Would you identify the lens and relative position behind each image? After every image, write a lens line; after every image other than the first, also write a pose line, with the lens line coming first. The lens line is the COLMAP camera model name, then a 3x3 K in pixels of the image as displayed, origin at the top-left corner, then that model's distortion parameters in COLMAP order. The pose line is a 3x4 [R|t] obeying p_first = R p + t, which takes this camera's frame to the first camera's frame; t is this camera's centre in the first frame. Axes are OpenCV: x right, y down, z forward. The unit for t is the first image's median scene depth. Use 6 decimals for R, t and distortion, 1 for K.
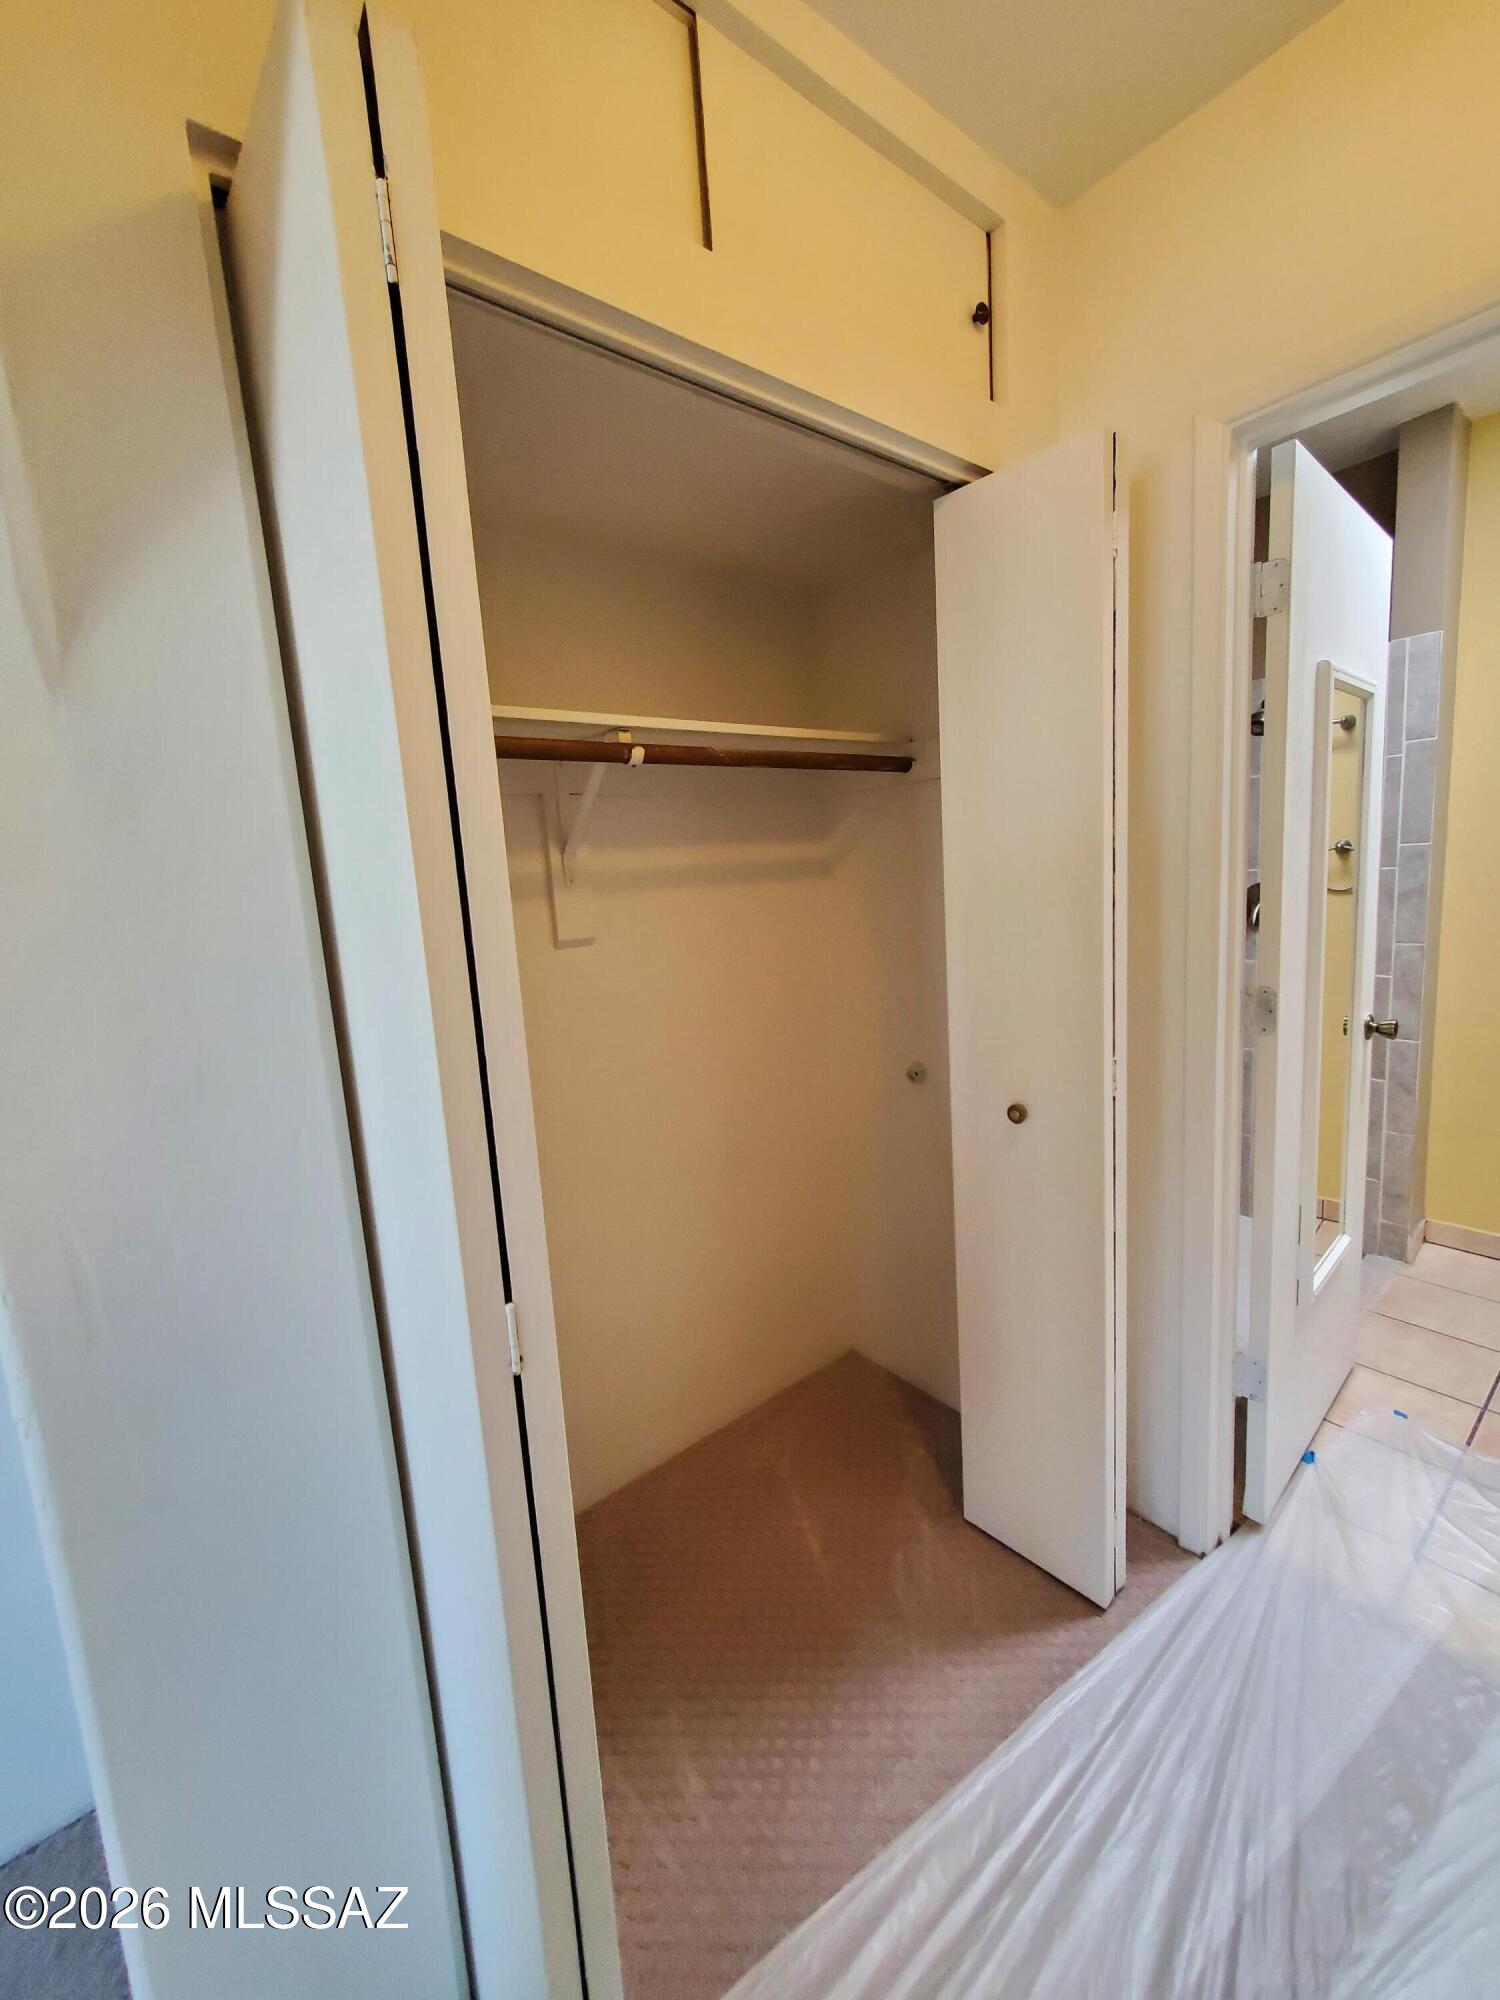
lens RADIAL K [[786.3, 0, 746.8], [0, 786.3, 983.7], [0, 0, 1]] dist [0.003005, -0.000210]
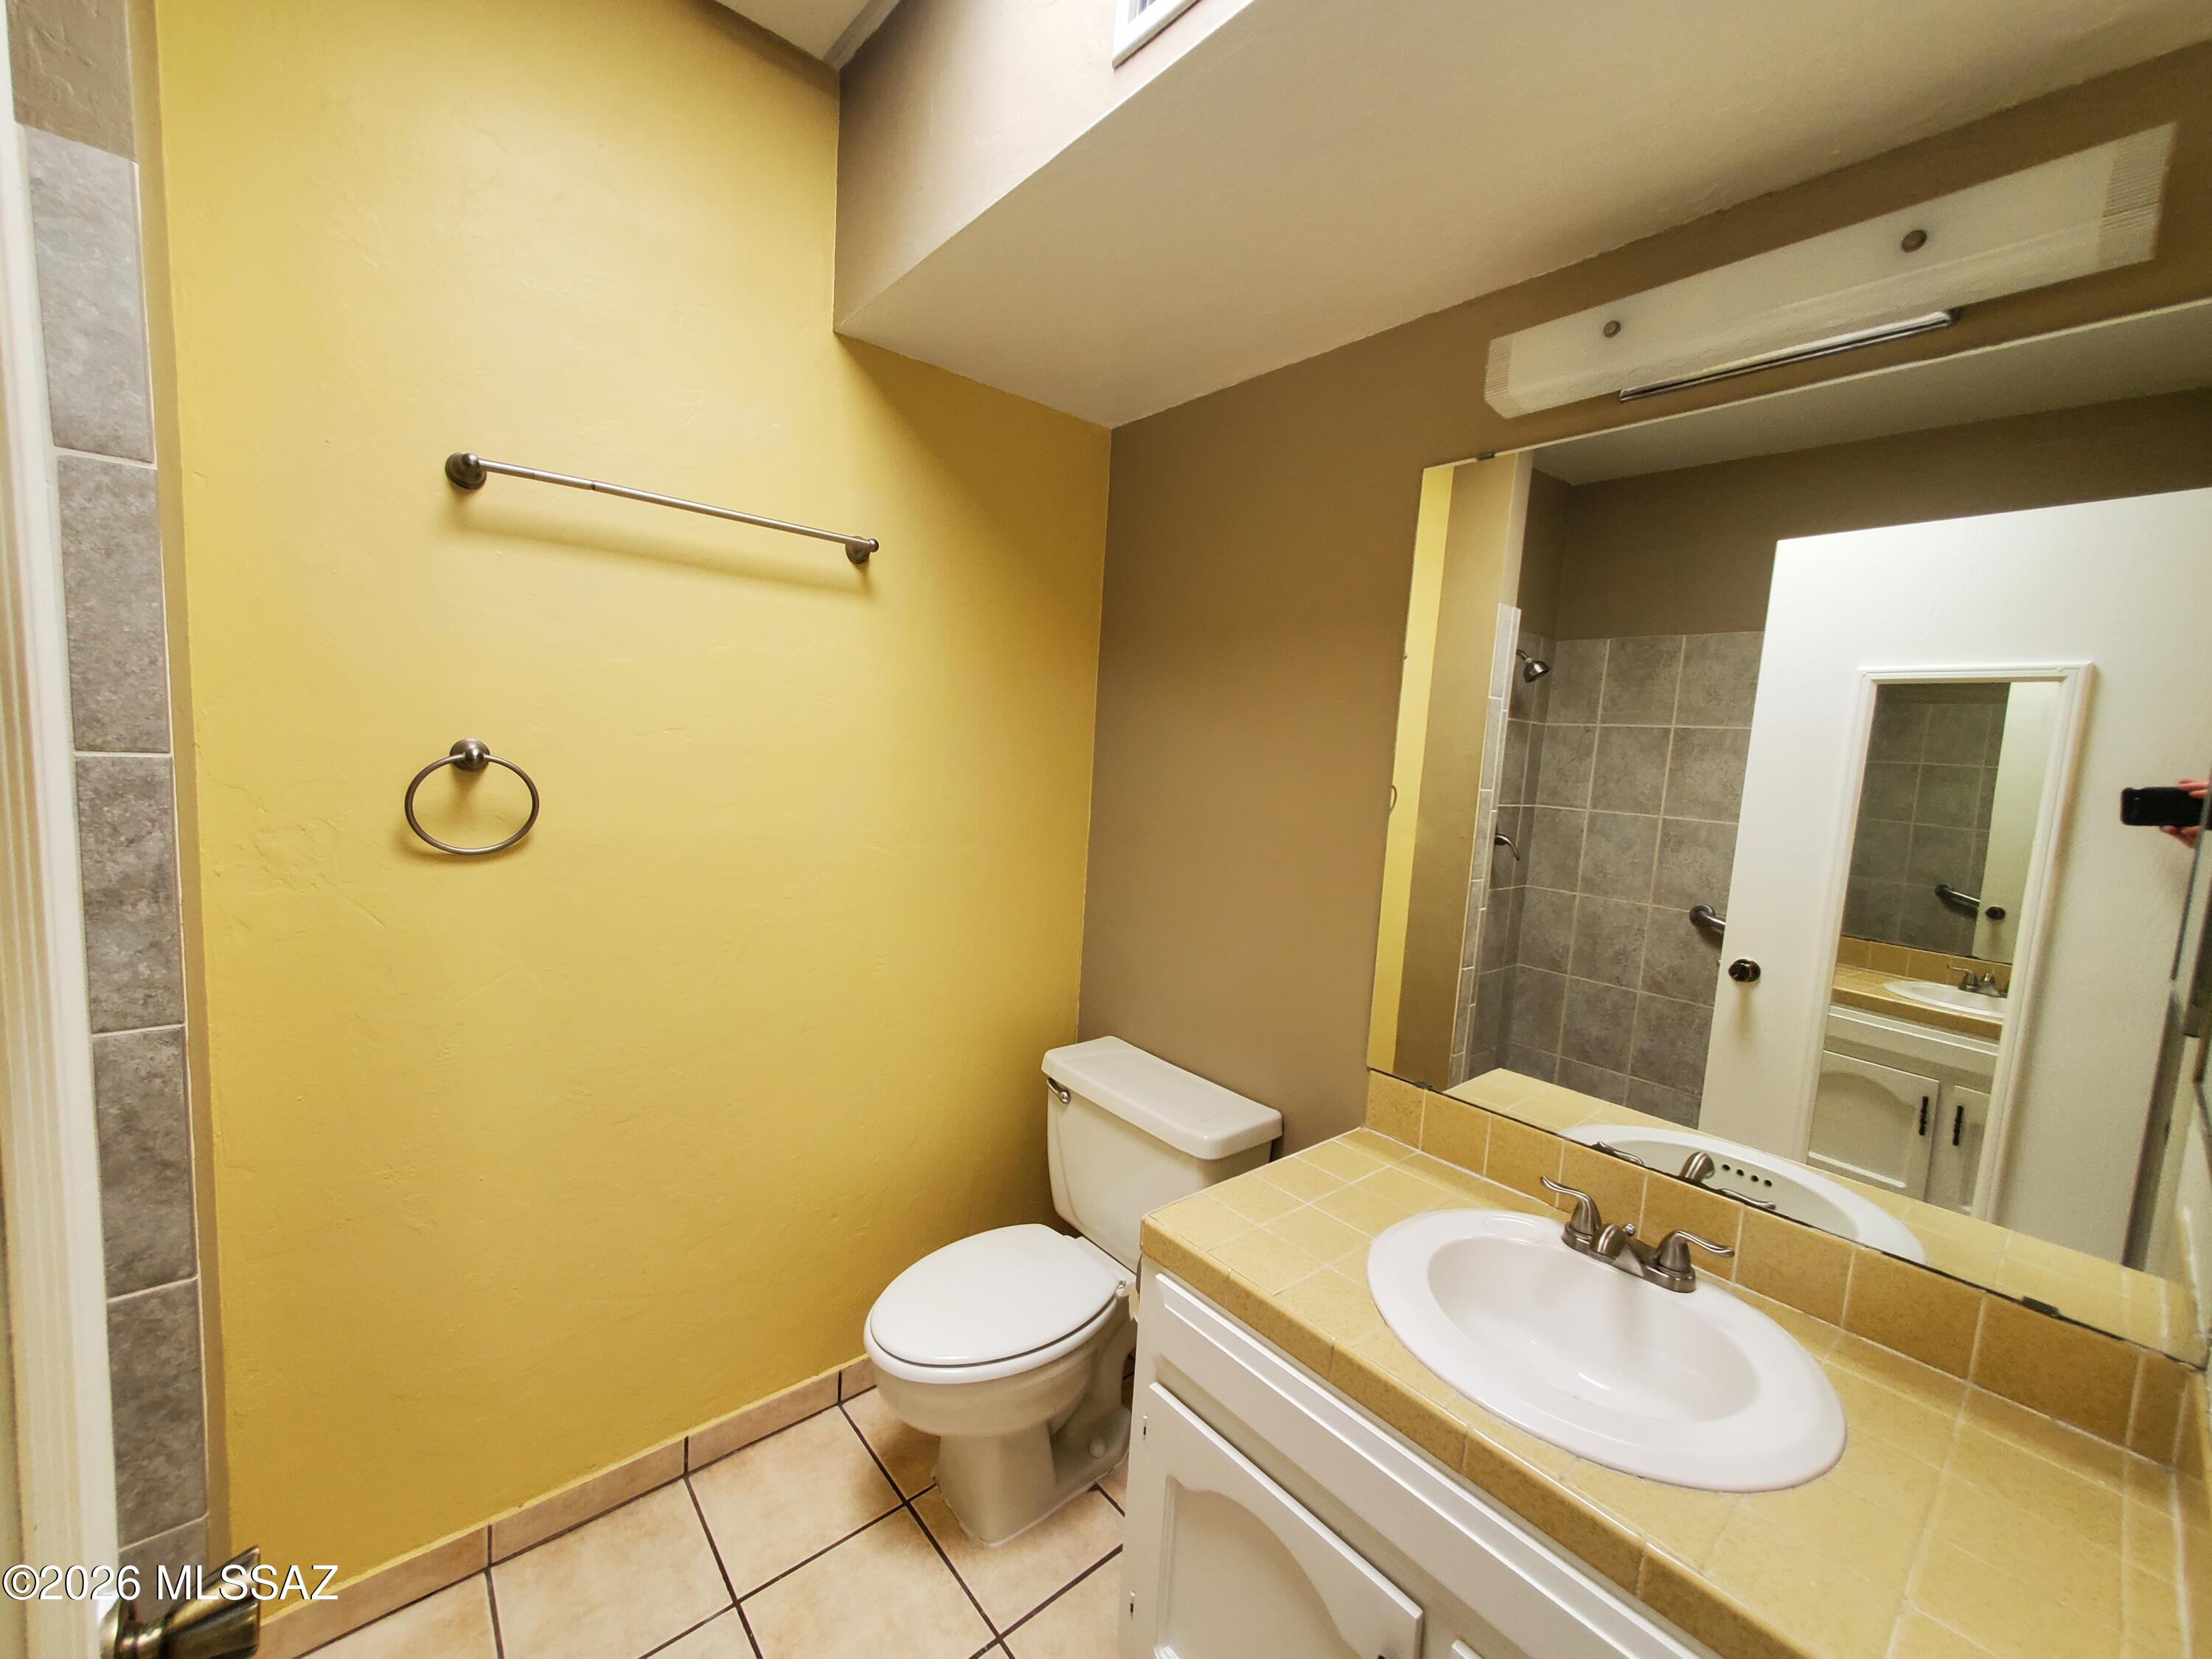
lens RADIAL K [[869.7, 0, 1085.8], [0, 869.7, 835.6], [0, 0, 1]] dist [0.003005, -0.000210]
pose [[-0.020689, -0.042161, 0.998897, 0.676646], [0.081989, 0.995674, 0.043723, -0.185076], [-0.996418, 0.082803, -0.017143, 0.877802]]
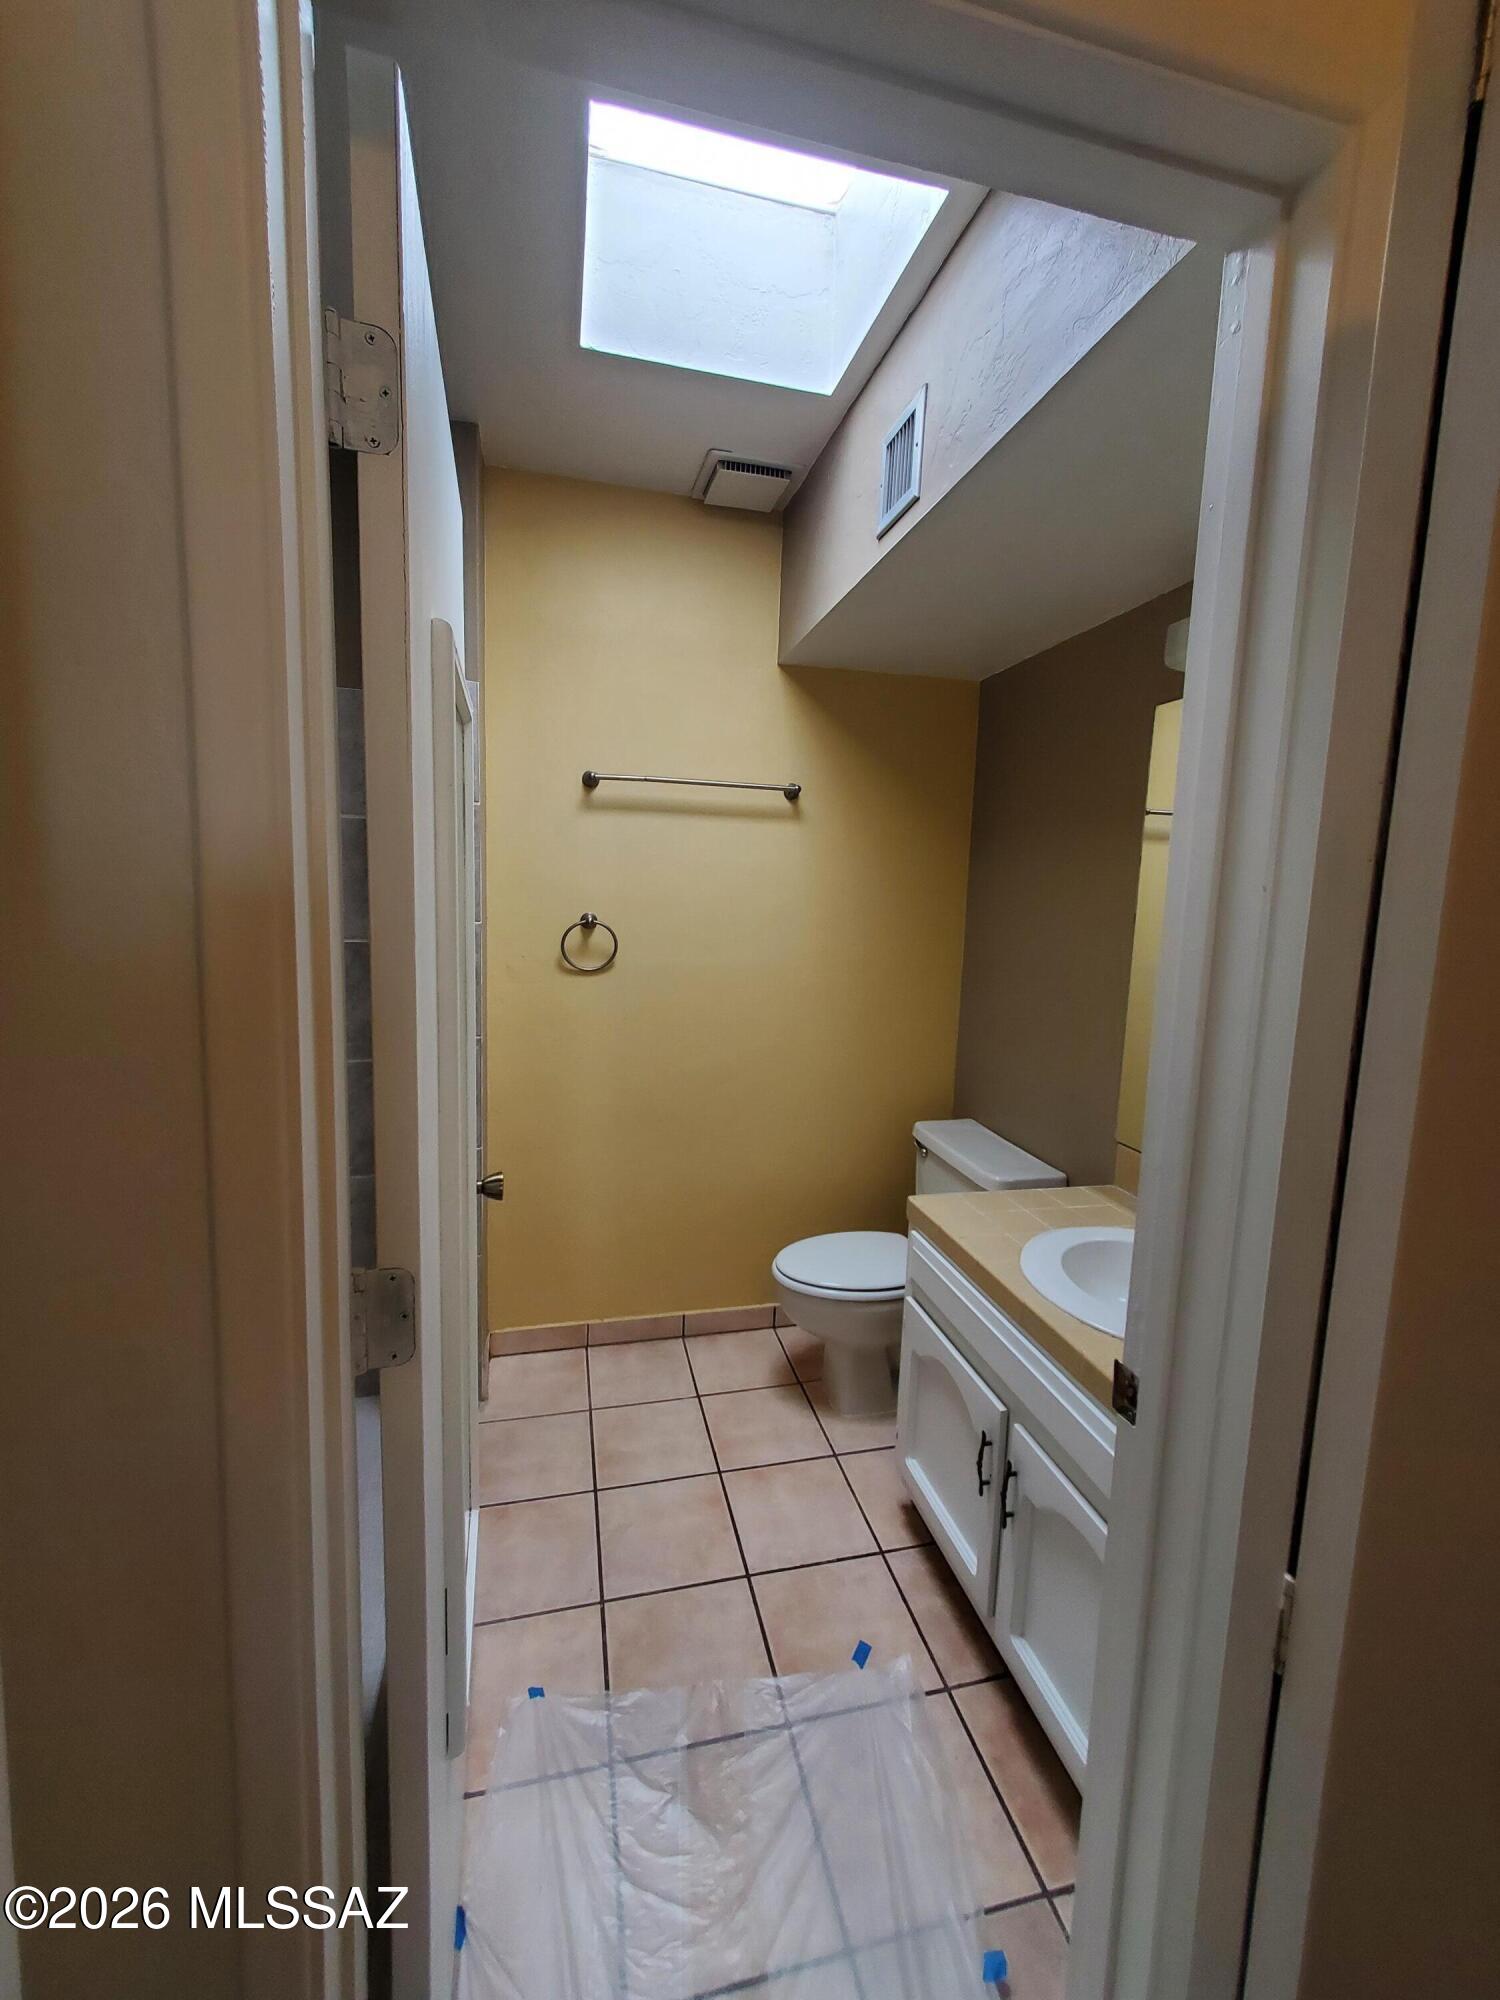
lens RADIAL K [[786.3, 0, 736.0], [0, 786.3, 980.7], [0, 0, 1]] dist [0.003005, -0.000210]
pose [[0.434668, -0.026339, 0.900205, 0.305272], [0.064242, 0.997933, -0.001821, -0.139869], [-0.898296, 0.058623, 0.435462, 0.555272]]
